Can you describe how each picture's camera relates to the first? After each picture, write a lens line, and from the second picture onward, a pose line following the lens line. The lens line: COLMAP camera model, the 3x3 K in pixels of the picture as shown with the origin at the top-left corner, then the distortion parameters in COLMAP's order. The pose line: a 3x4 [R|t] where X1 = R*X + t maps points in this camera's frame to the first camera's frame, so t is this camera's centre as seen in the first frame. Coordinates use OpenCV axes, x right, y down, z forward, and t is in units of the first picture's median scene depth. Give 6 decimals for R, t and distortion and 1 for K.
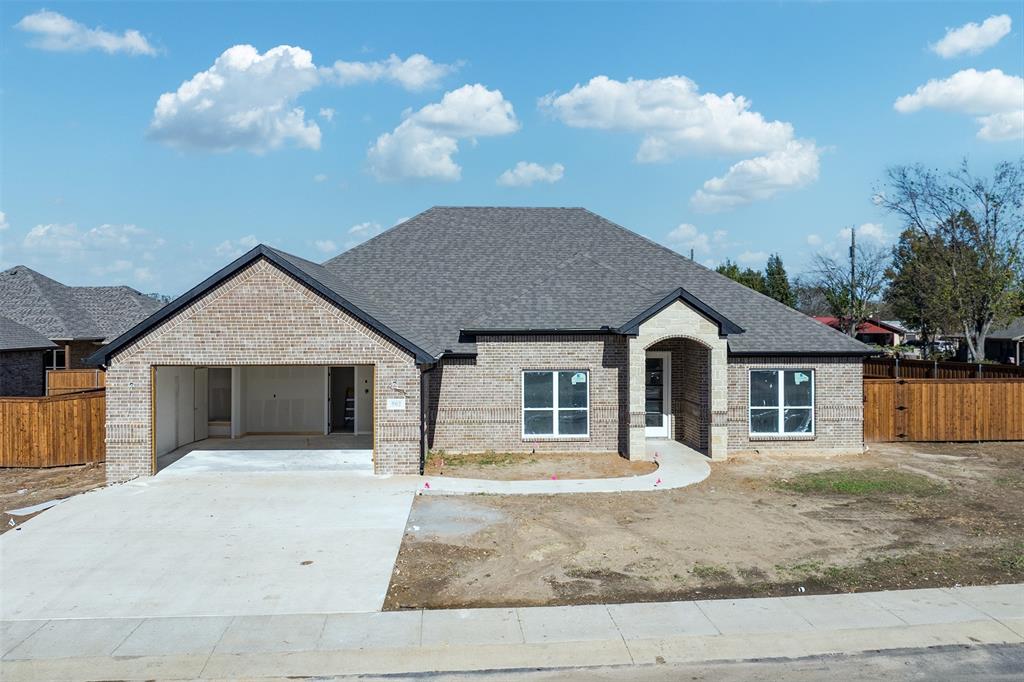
lens RADIAL K [[856.1, 0, 507.7], [0, 856.1, 339.4], [0, 0, 1]] dist [-0.013820, -0.023710]
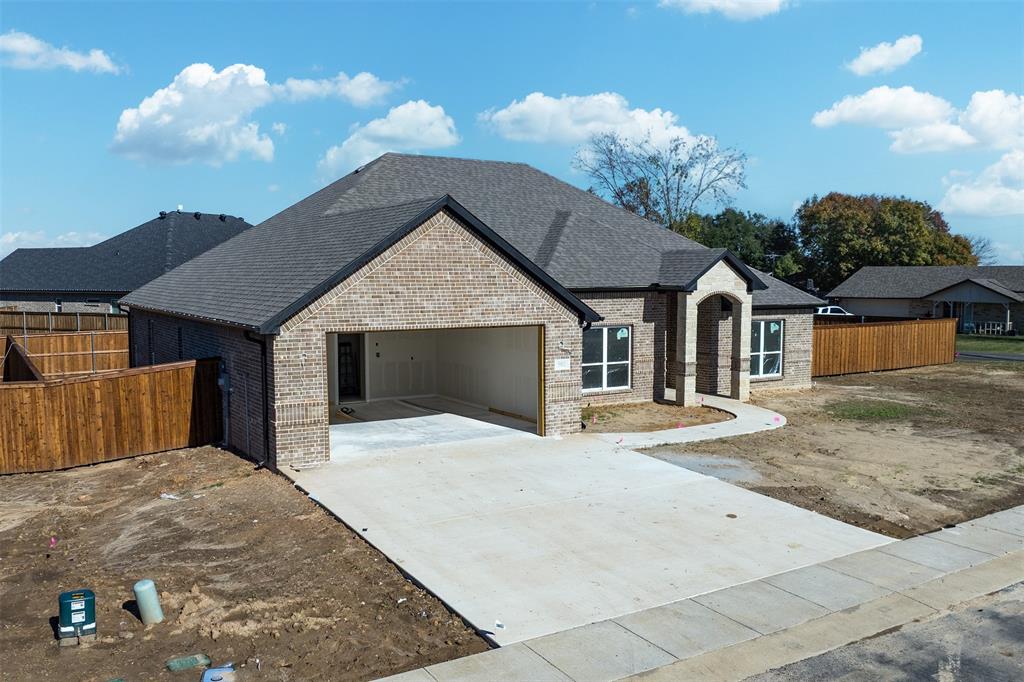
lens RADIAL K [[856.1, 0, 490.8], [0, 856.1, 410.5], [0, 0, 1]] dist [-0.013820, -0.023710]
pose [[0.893522, -0.072039, 0.443203, -0.540243], [0.012235, 0.990586, 0.136344, -0.006344], [-0.448853, -0.116404, 0.885992, 0.127349]]
